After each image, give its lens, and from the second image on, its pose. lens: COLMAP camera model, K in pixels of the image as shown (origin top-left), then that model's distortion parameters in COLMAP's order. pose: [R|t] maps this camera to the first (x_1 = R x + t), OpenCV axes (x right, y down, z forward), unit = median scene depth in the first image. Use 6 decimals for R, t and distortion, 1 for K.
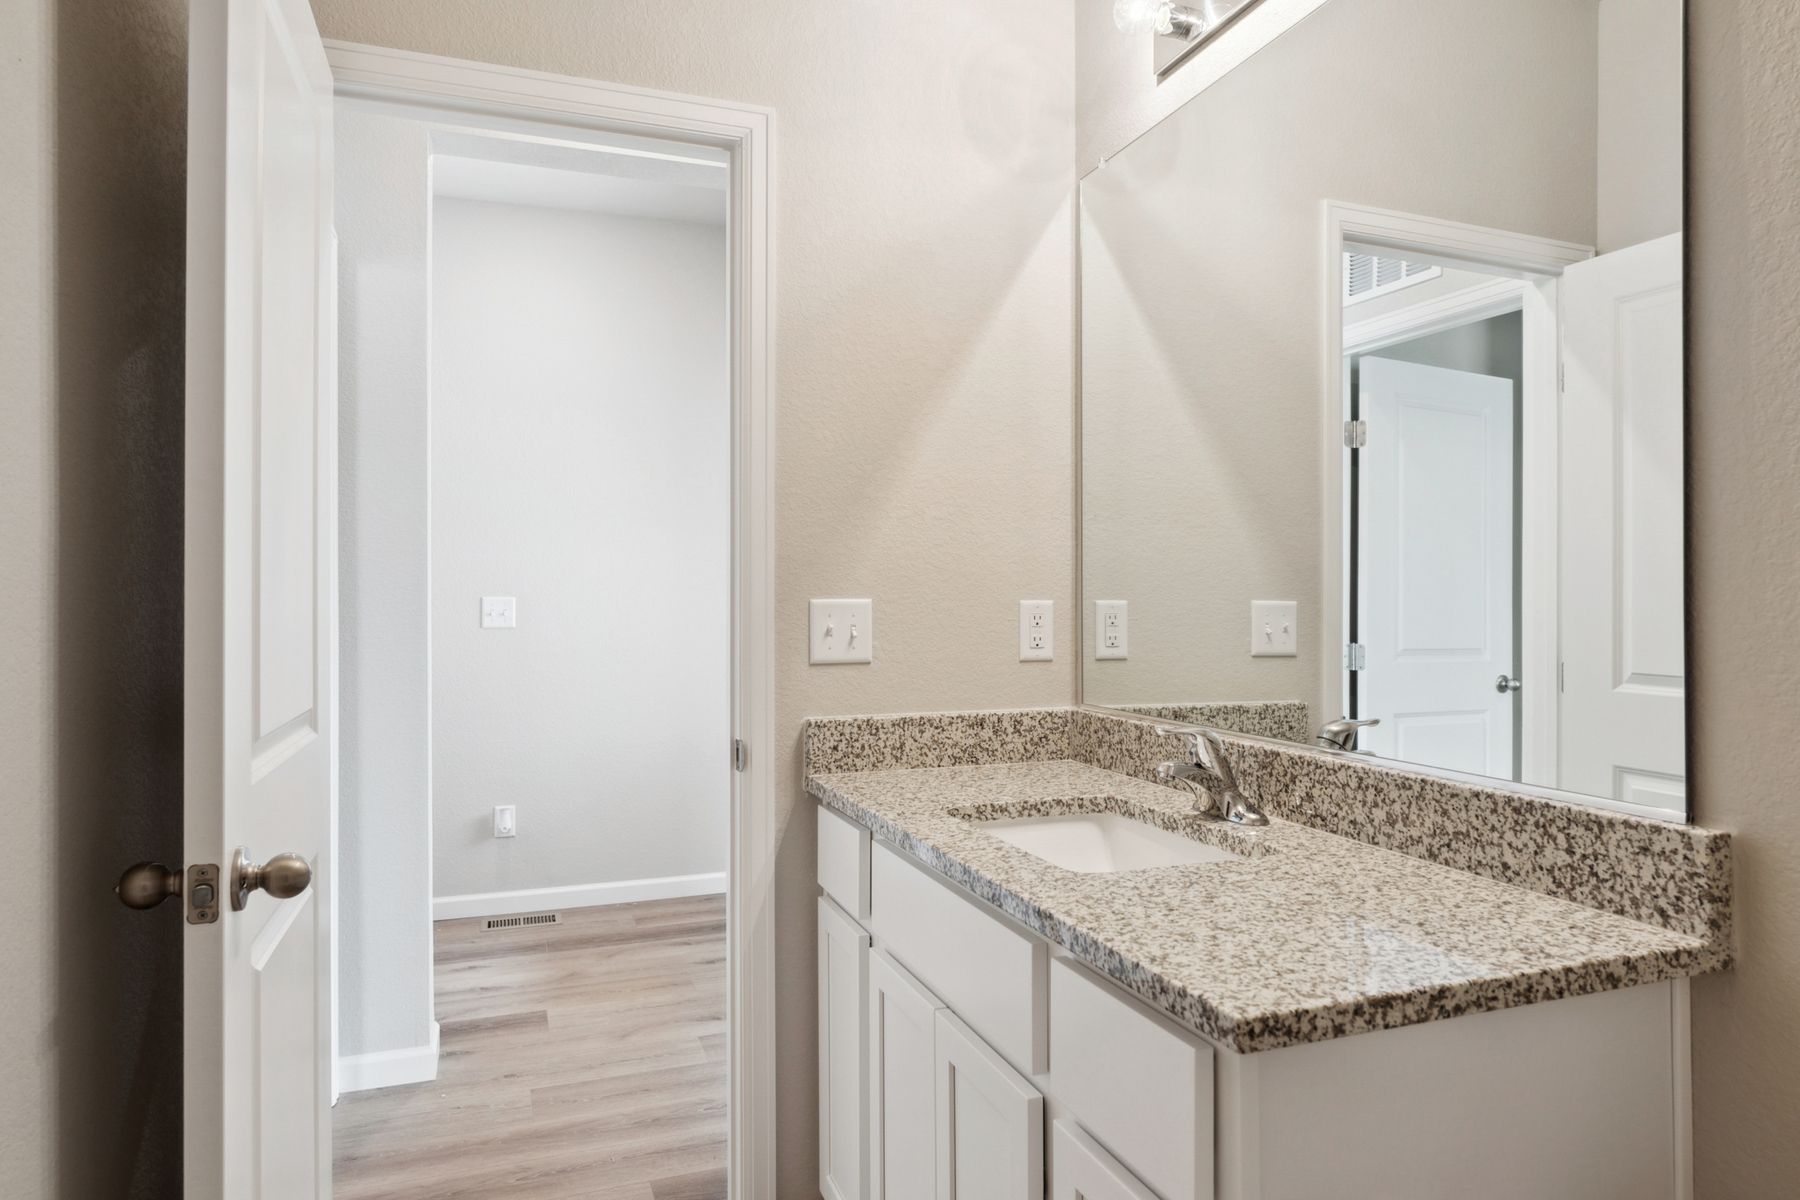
lens RADIAL K [[1088.1, 0, 900.0], [0, 1088.1, 600.0], [0, 0, 1]] dist [-0.000582, -0.000003]
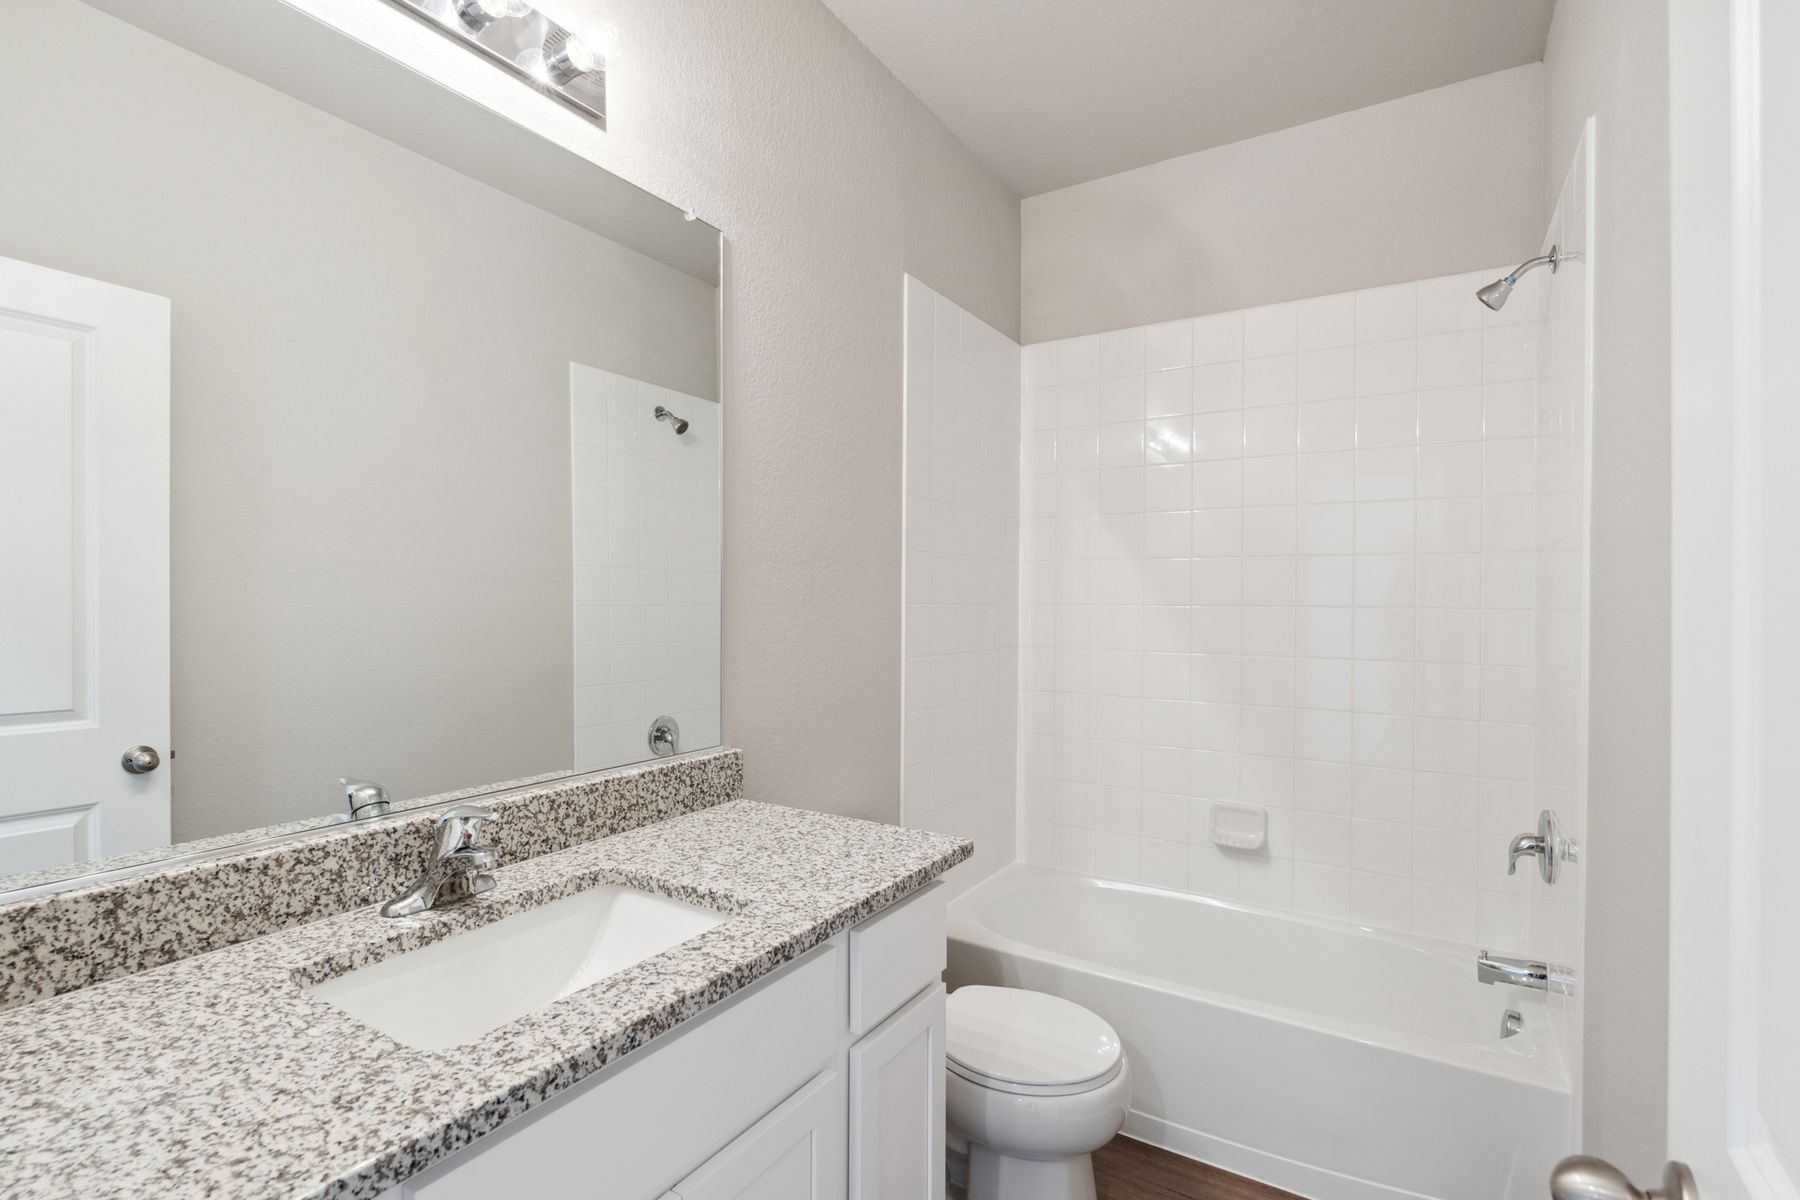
lens RADIAL K [[813.7, 0, 900.0], [0, 813.7, 600.0], [0, 0, 1]] dist [-0.000787, -0.000415]
pose [[-0.604313, -0.001416, 0.796746, -0.580185], [-0.001283, 0.999999, 0.000804, -0.068065], [-0.796746, -0.000537, -0.604314, 1.328922]]
